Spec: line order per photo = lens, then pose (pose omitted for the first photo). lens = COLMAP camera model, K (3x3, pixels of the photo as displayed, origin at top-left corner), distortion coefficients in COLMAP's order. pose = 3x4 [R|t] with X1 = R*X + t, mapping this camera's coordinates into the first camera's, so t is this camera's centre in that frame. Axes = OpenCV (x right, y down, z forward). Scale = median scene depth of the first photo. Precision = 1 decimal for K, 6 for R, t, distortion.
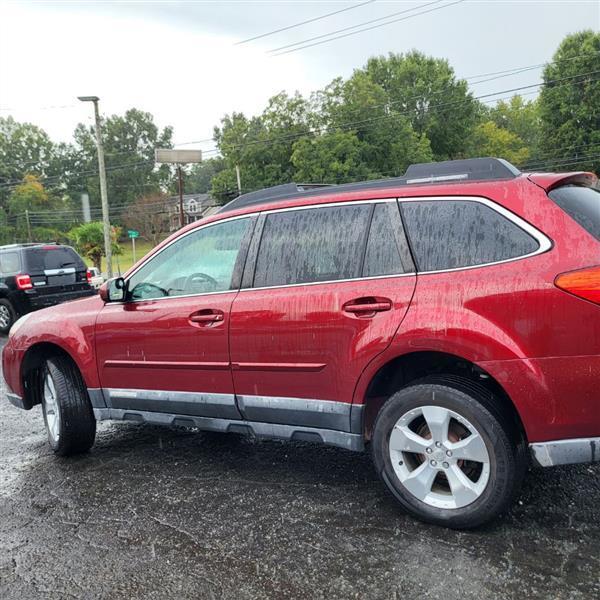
lens RADIAL K [[635.4, 0, 300.0], [0, 635.4, 300.0], [0, 0, 1]] dist [0.036490, -0.010946]
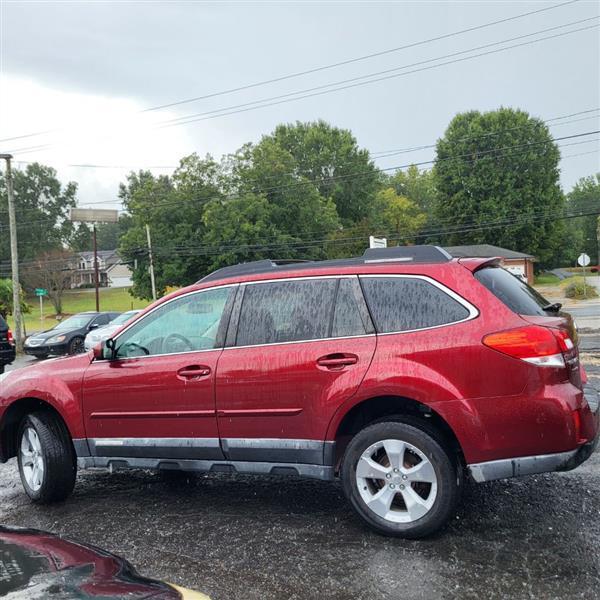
lens RADIAL K [[631.5, 0, 303.0], [0, 631.5, 309.3], [0, 0, 1]] dist [0.047103, -0.028699]
pose [[0.988993, 0.003089, 0.147927, -0.124133], [0.008308, 0.997045, -0.076369, 0.002750], [-0.147726, 0.076757, 0.986045, -0.189746]]
